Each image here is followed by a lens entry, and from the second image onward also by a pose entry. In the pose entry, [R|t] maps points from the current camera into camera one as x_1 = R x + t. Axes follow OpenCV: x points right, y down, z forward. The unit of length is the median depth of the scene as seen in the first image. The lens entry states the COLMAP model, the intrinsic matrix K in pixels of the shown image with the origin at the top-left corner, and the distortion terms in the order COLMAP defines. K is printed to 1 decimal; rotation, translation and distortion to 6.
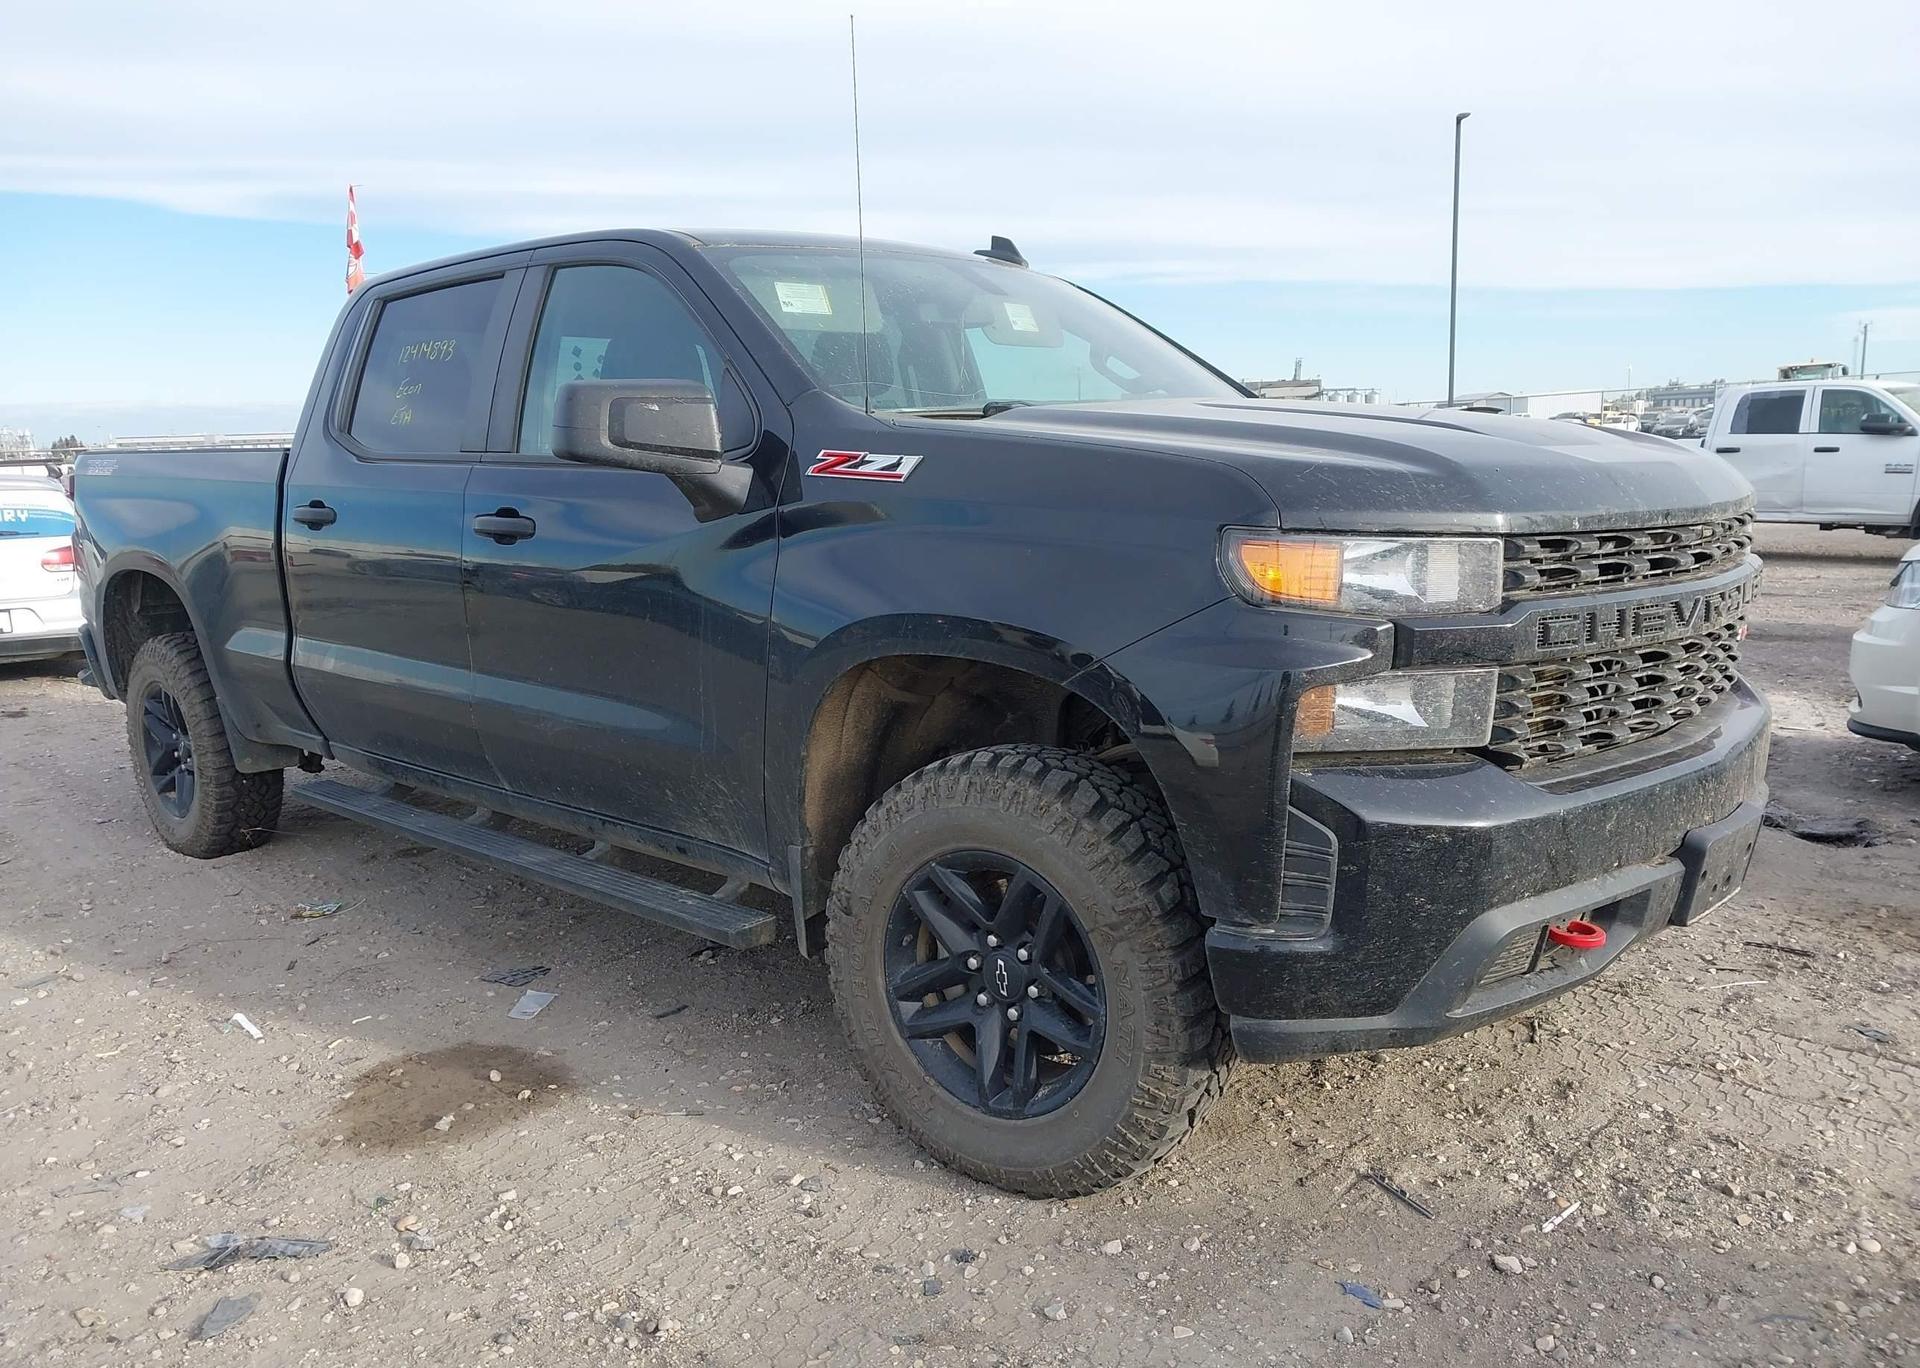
lens RADIAL K [[1522.0, 0, 933.9], [0, 1522.0, 688.2], [0, 0, 1]] dist [0.120830, -0.182677]
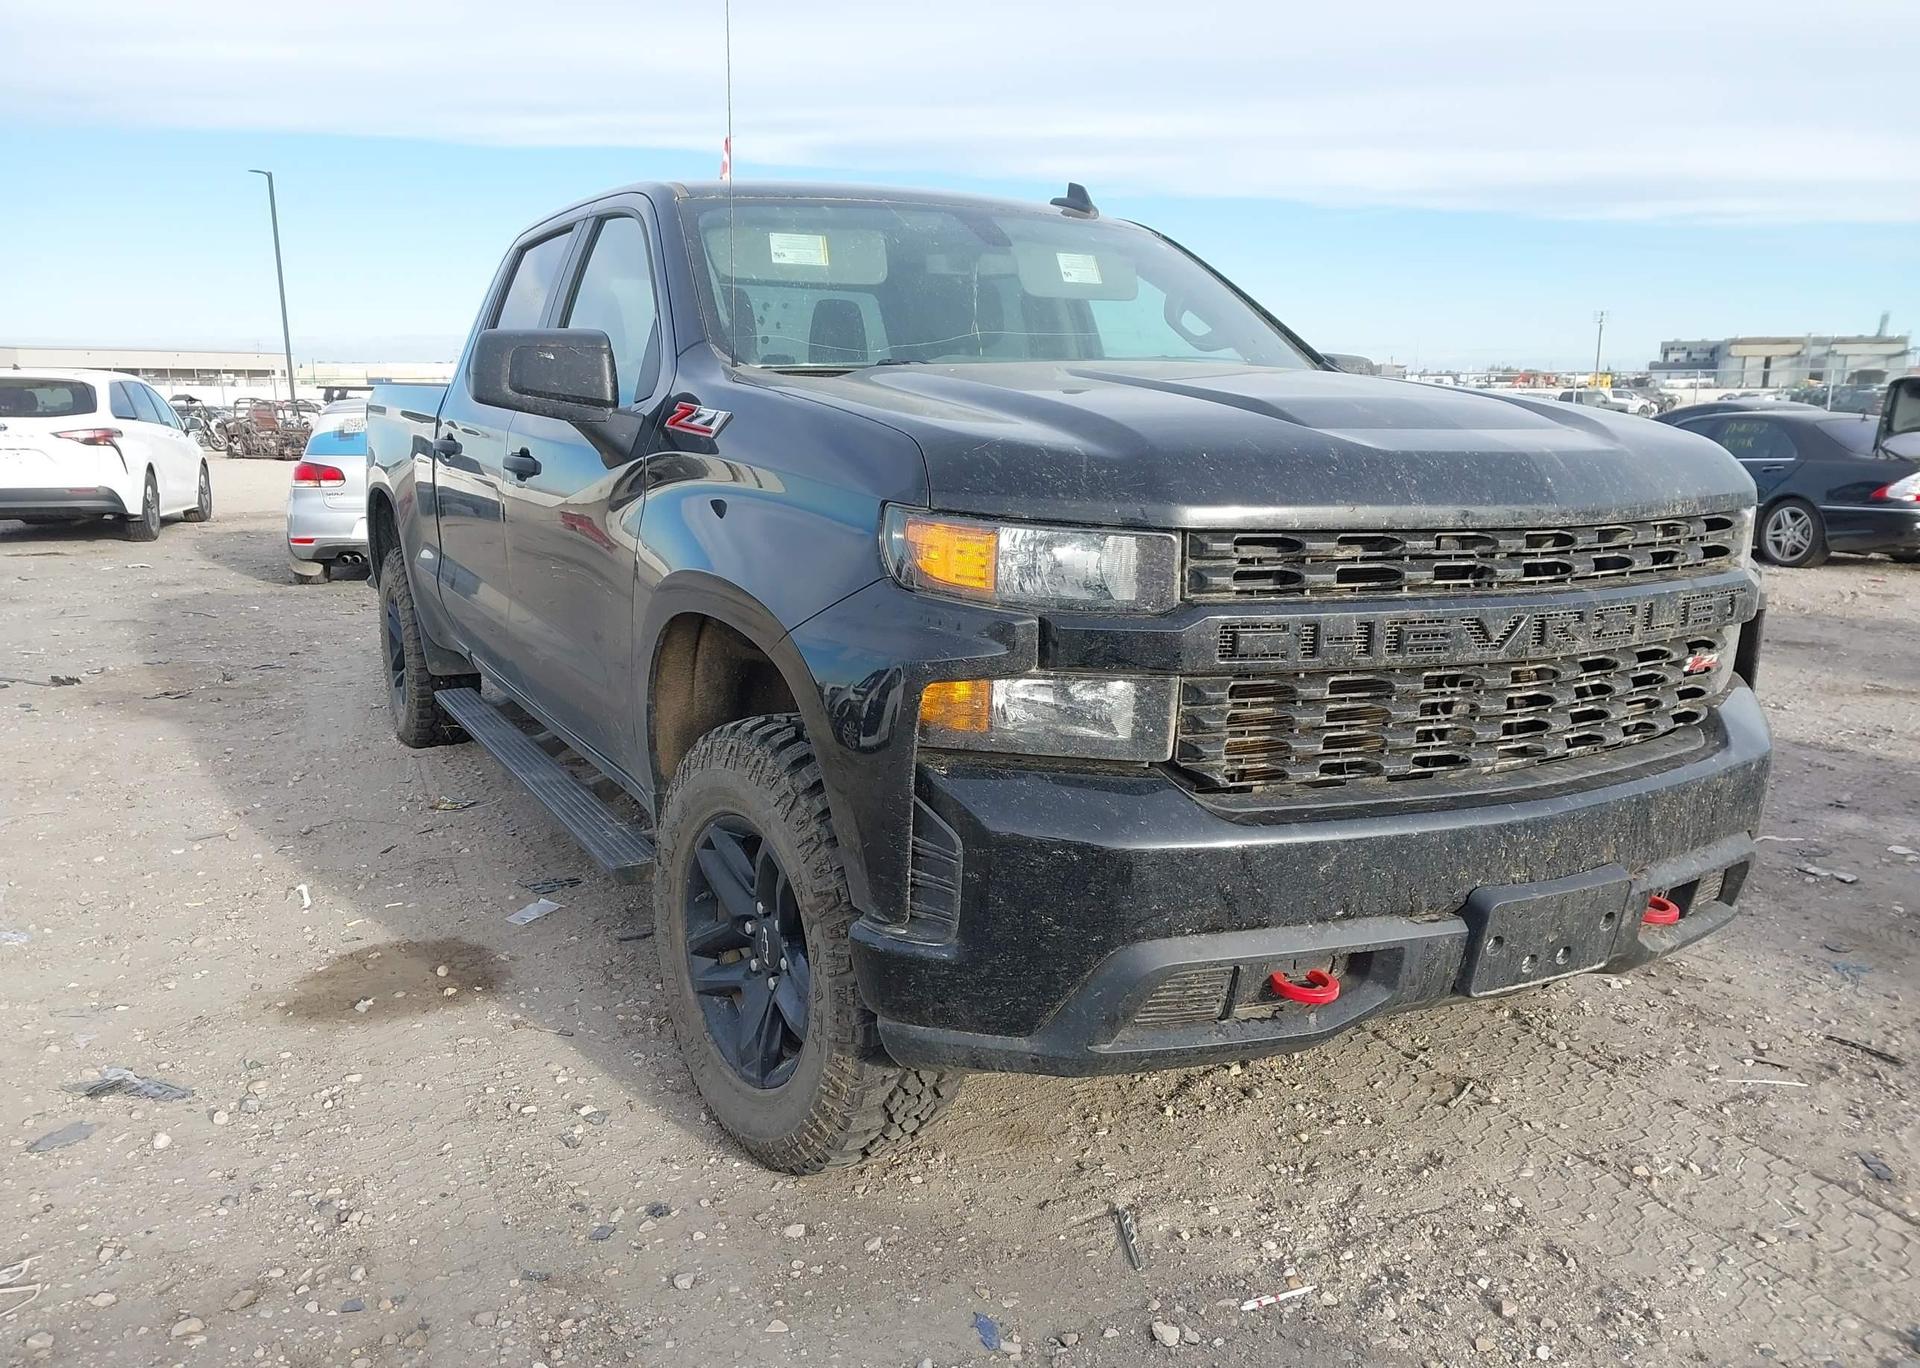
lens RADIAL K [[1522.0, 0, 933.9], [0, 1522.0, 688.2], [0, 0, 1]] dist [0.120830, -0.182677]
pose [[0.949290, 0.091654, -0.300745, 0.431496], [-0.081232, 0.995586, 0.047007, -0.032195], [0.303726, -0.020193, 0.952545, 0.091790]]
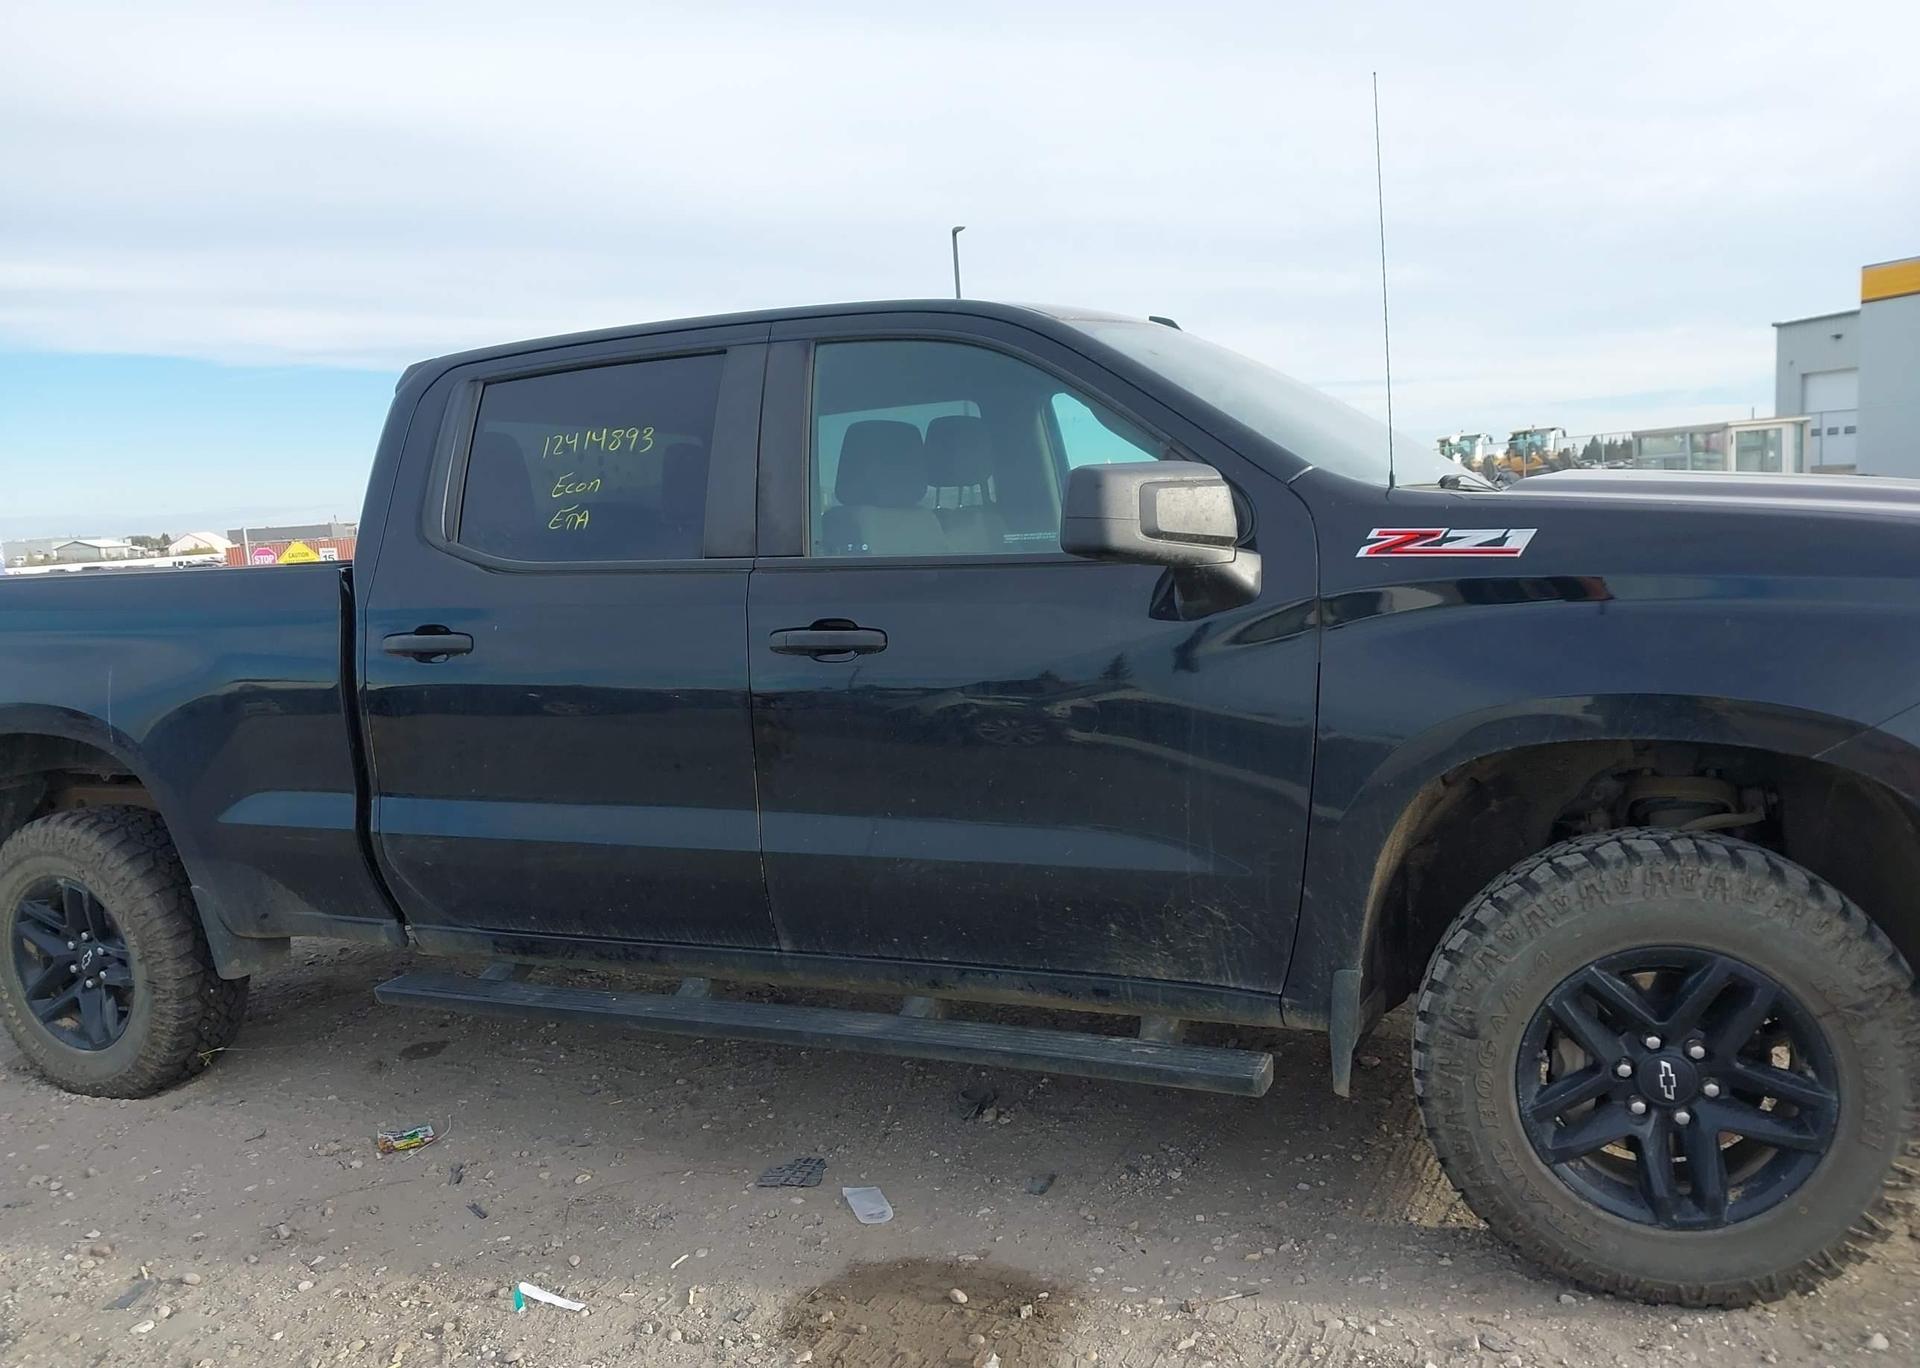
lens RADIAL K [[1565.5, 0, 917.8], [0, 1565.5, 686.2], [0, 0, 1]] dist [0.087441, -0.113293]
pose [[0.941094, -0.074344, 0.329870, -0.687441], [0.092549, 0.994912, -0.039807, -0.053187], [-0.325232, 0.067992, 0.943187, 0.218409]]
